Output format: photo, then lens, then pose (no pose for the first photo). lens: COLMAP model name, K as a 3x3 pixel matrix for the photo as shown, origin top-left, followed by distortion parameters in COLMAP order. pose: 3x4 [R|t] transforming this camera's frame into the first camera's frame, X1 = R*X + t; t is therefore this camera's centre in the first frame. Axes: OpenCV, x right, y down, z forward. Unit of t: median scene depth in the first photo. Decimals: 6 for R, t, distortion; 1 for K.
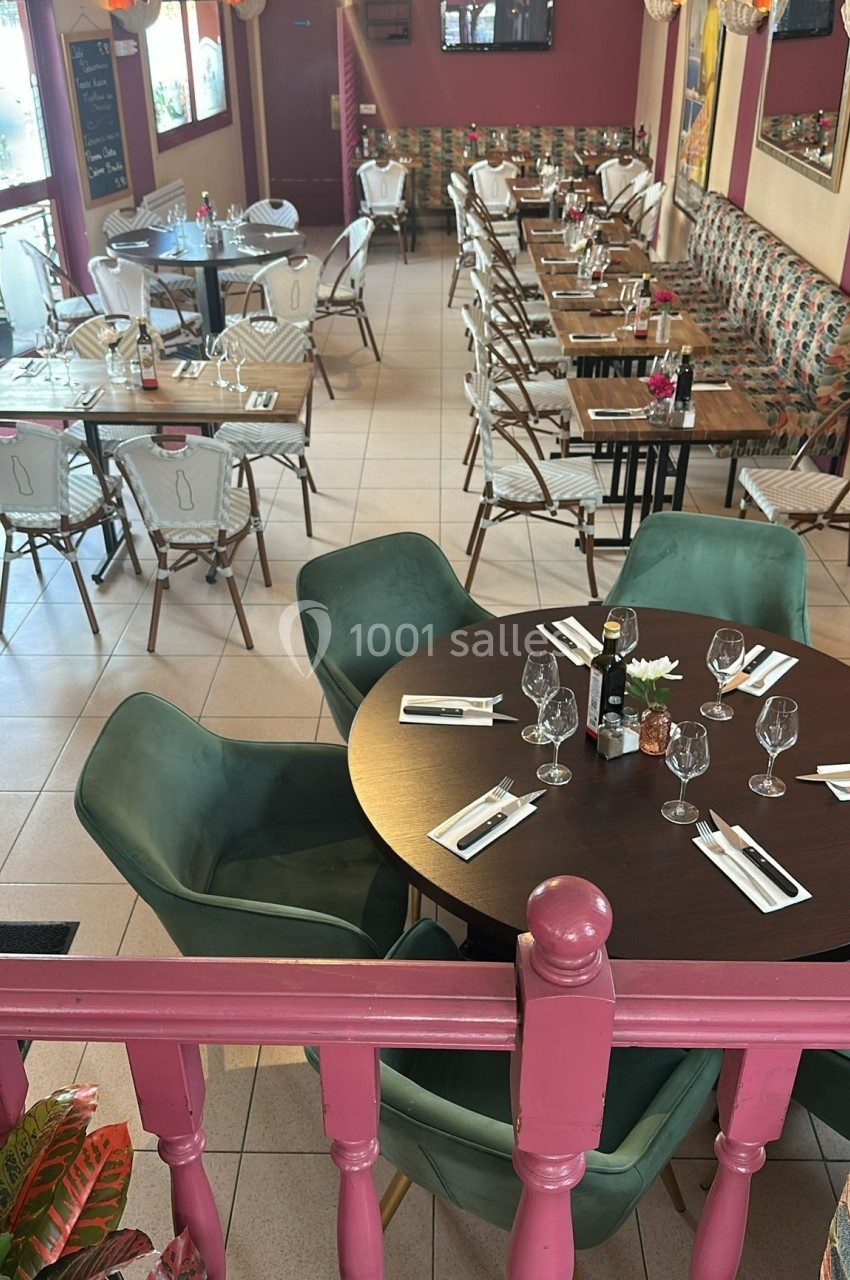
lens RADIAL K [[1103.4, 0, 425.0], [0, 1103.4, 640.0], [0, 0, 1]] dist [0.079892, -0.170016]
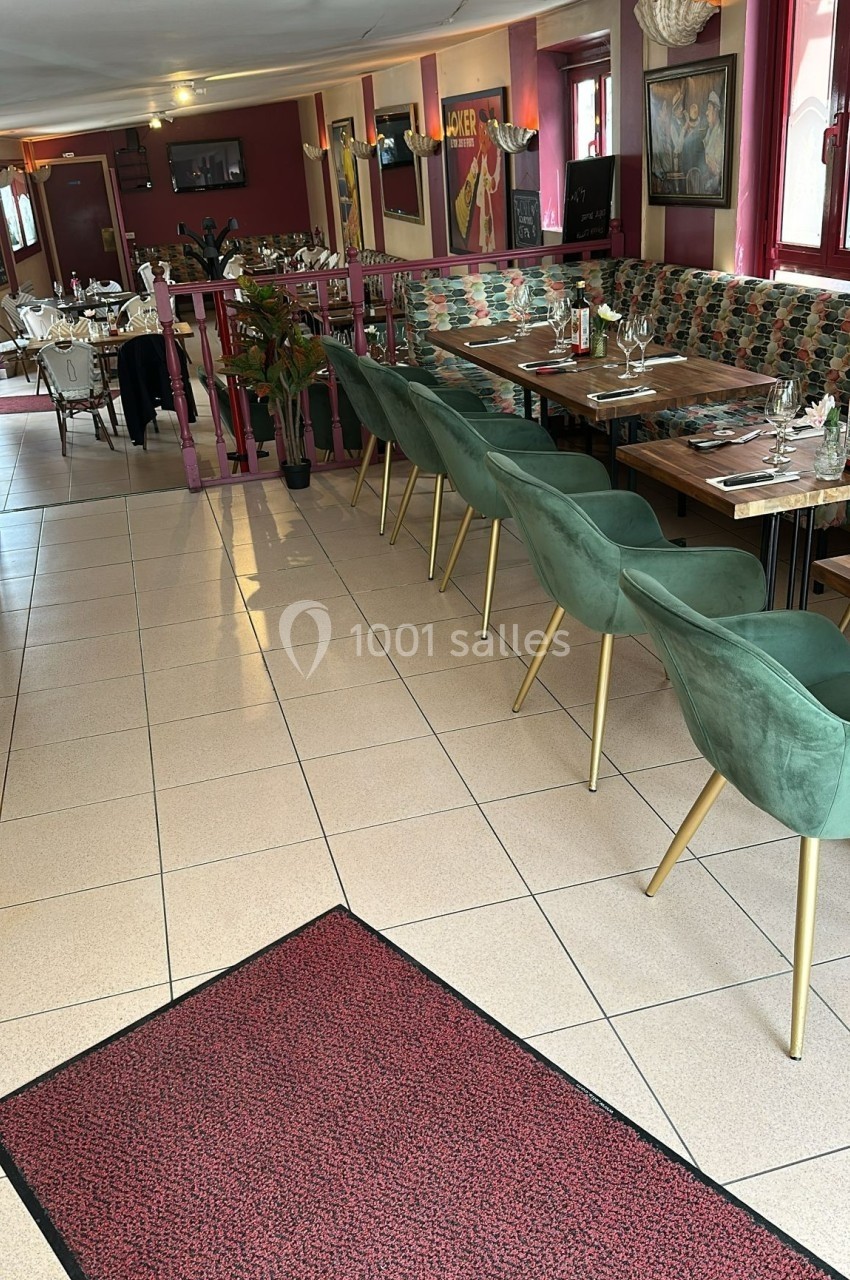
lens RADIAL K [[1103.4, 0, 425.0], [0, 1103.4, 640.0], [0, 0, 1]] dist [0.079892, -0.170016]
pose [[0.957279, -0.175432, 0.229869, -0.168113], [0.202239, 0.974360, -0.098599, 0.401180], [-0.206677, 0.140875, 0.968214, -0.640025]]
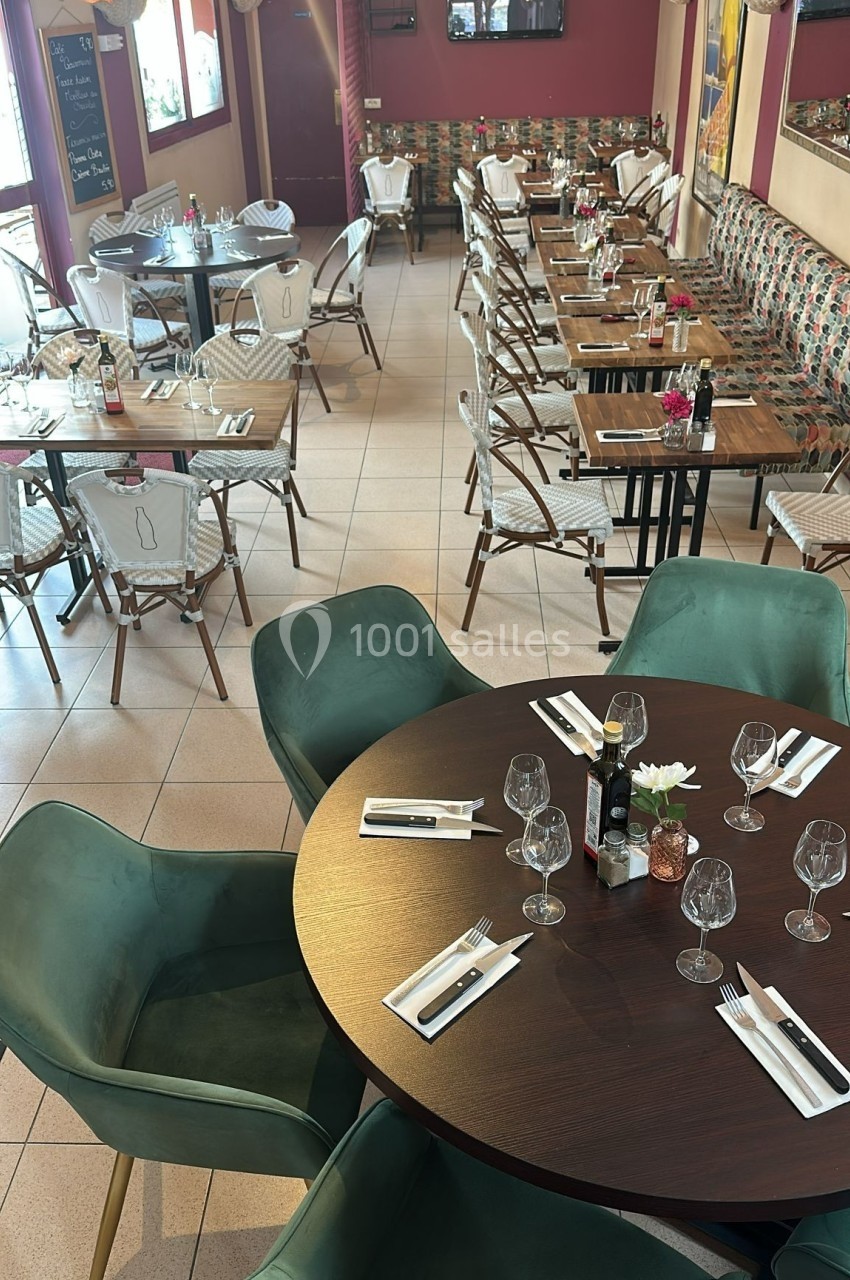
lens RADIAL K [[1089.2, 0, 425.0], [0, 1089.2, 640.0], [0, 0, 1]] dist [0.074620, -0.147688]
pose [[0.999680, -0.008714, -0.023761, 0.018790], [0.008913, 0.999926, 0.008262, -0.031222], [0.023687, -0.008471, 0.999684, 0.072625]]
